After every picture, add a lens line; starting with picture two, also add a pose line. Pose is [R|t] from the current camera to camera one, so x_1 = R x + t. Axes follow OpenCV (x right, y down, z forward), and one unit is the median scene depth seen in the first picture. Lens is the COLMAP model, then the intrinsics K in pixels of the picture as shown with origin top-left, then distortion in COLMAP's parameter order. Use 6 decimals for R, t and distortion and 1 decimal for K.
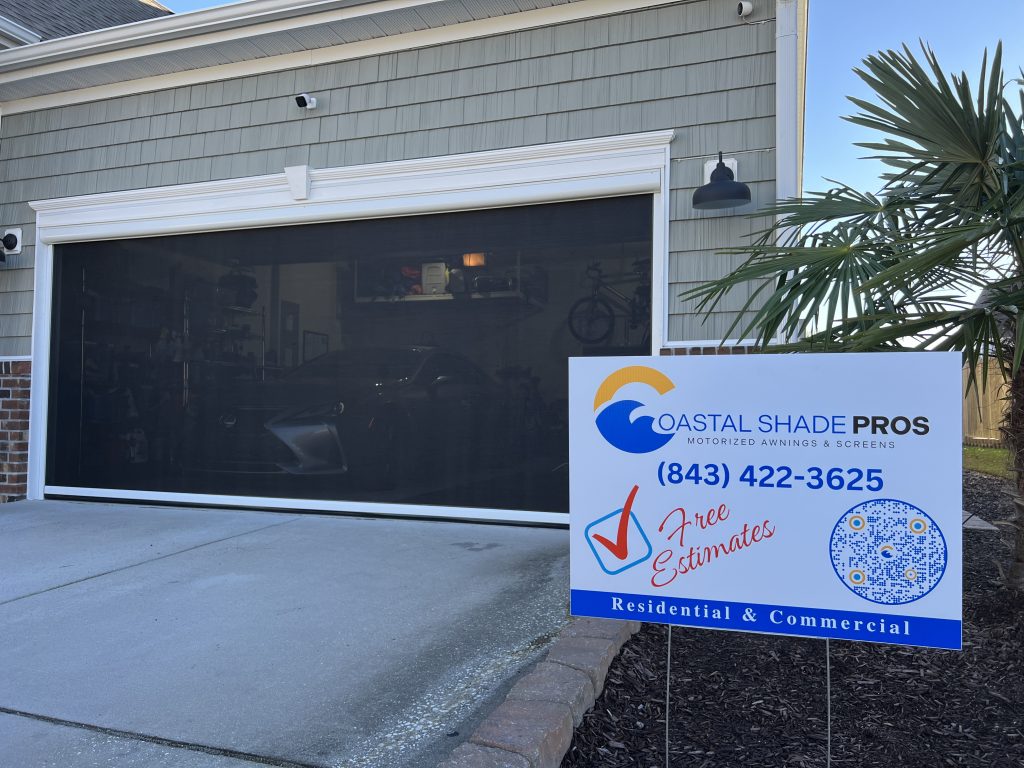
lens RADIAL K [[763.9, 0, 512.0], [0, 763.9, 384.0], [0, 0, 1]] dist [0.036218, -0.045190]
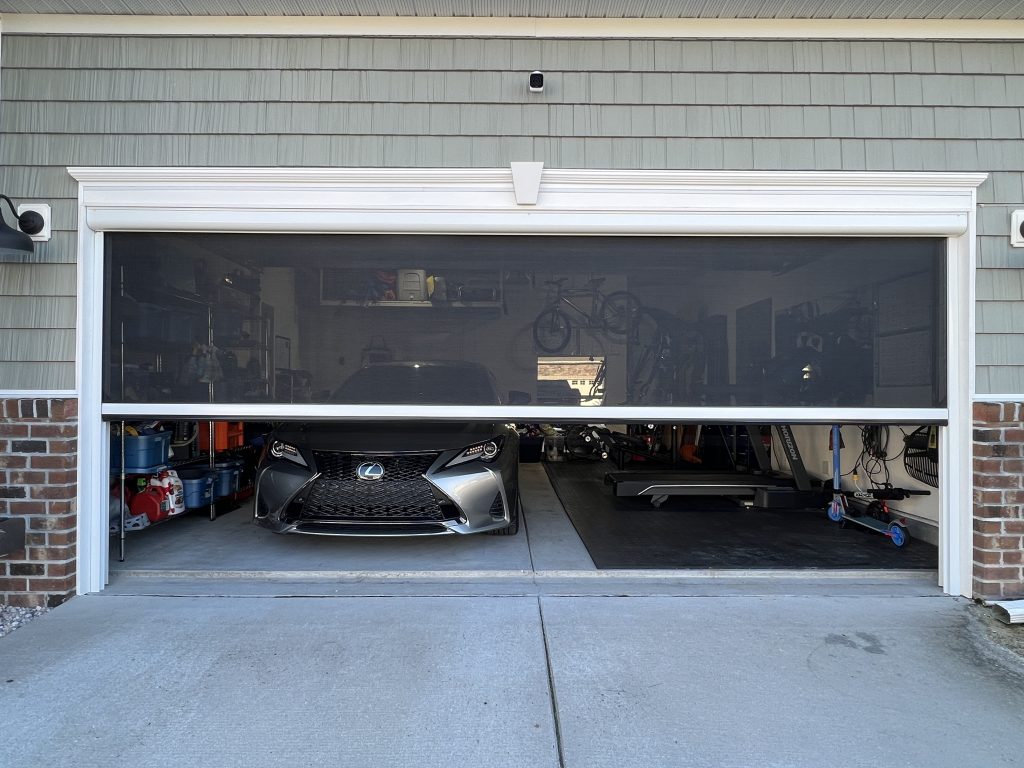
lens RADIAL K [[625.3, 0, 508.7], [0, 625.3, 385.1], [0, 0, 1]] dist [-0.005623, -0.000513]
pose [[0.941704, -0.002397, 0.336434, -0.452650], [-0.009418, 0.999395, 0.033484, -0.064997], [-0.336311, -0.034701, 0.941111, 0.340932]]
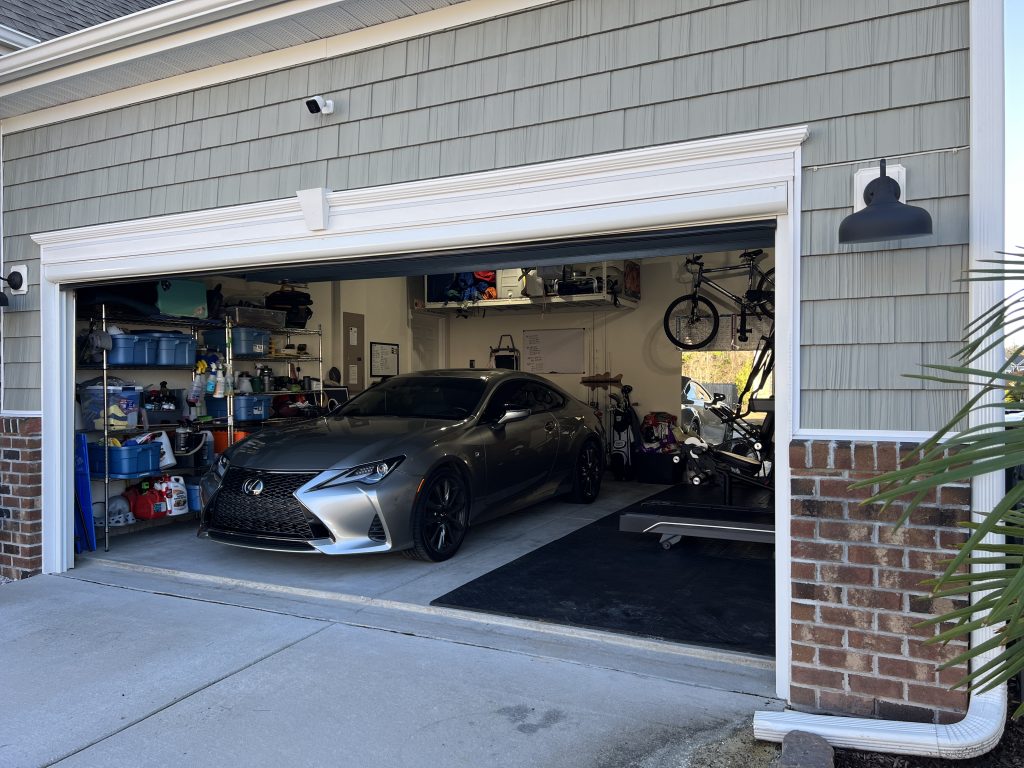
lens RADIAL K [[764.6, 0, 514.4], [0, 764.6, 386.1], [0, 0, 1]] dist [0.044107, -0.048990]
pose [[0.991973, -0.011311, -0.125944, 0.024400], [0.017062, 0.998855, 0.044683, -0.097137], [0.125295, -0.046473, 0.991030, 0.196666]]
